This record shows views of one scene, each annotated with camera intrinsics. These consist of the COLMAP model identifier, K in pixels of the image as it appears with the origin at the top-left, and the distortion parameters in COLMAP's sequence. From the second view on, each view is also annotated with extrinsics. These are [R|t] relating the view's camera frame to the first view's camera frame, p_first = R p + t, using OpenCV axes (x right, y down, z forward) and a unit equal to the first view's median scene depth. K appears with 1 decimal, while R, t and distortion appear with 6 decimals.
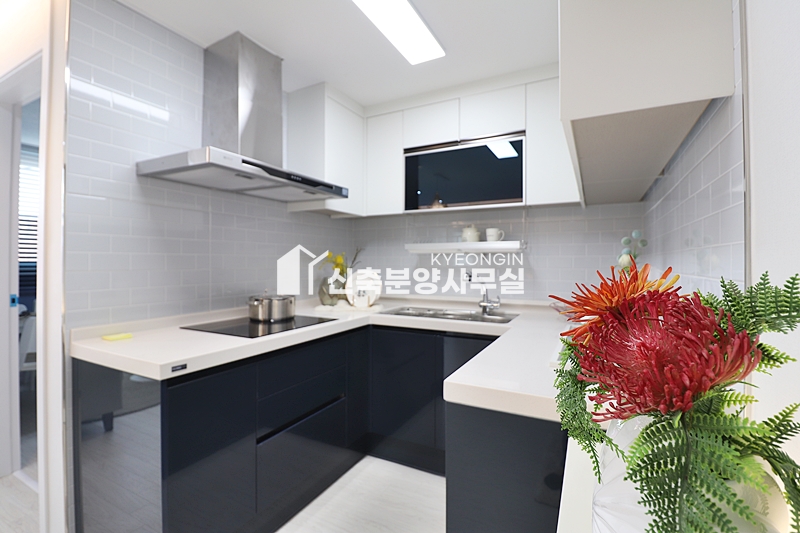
lens RADIAL K [[351.2, 0, 426.5], [0, 351.2, 258.1], [0, 0, 1]] dist [0.001099, 0.000007]
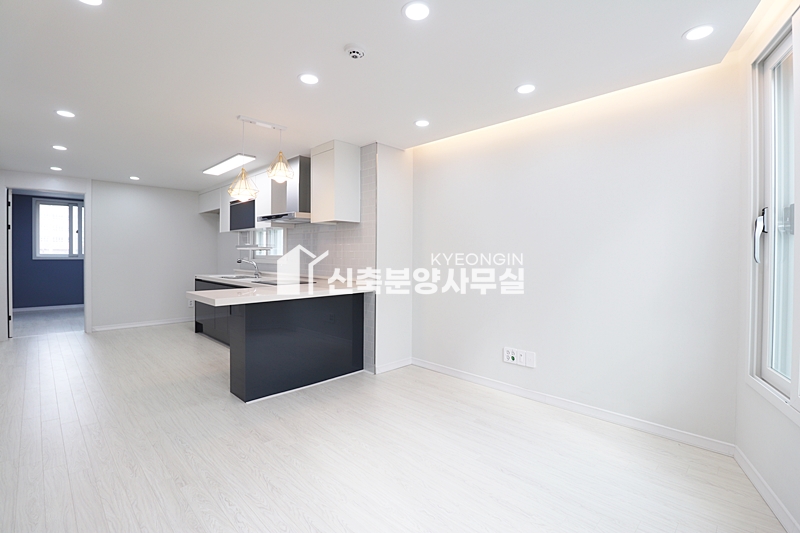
lens RADIAL K [[367.4, 0, 402.2], [0, 367.4, 259.0], [0, 0, 1]] dist [0.003494, -0.015644]
pose [[0.946084, 0.011400, -0.323721, 1.534341], [-0.005409, 0.999797, 0.019401, -0.021328], [0.323876, -0.016604, 0.945954, -0.688204]]
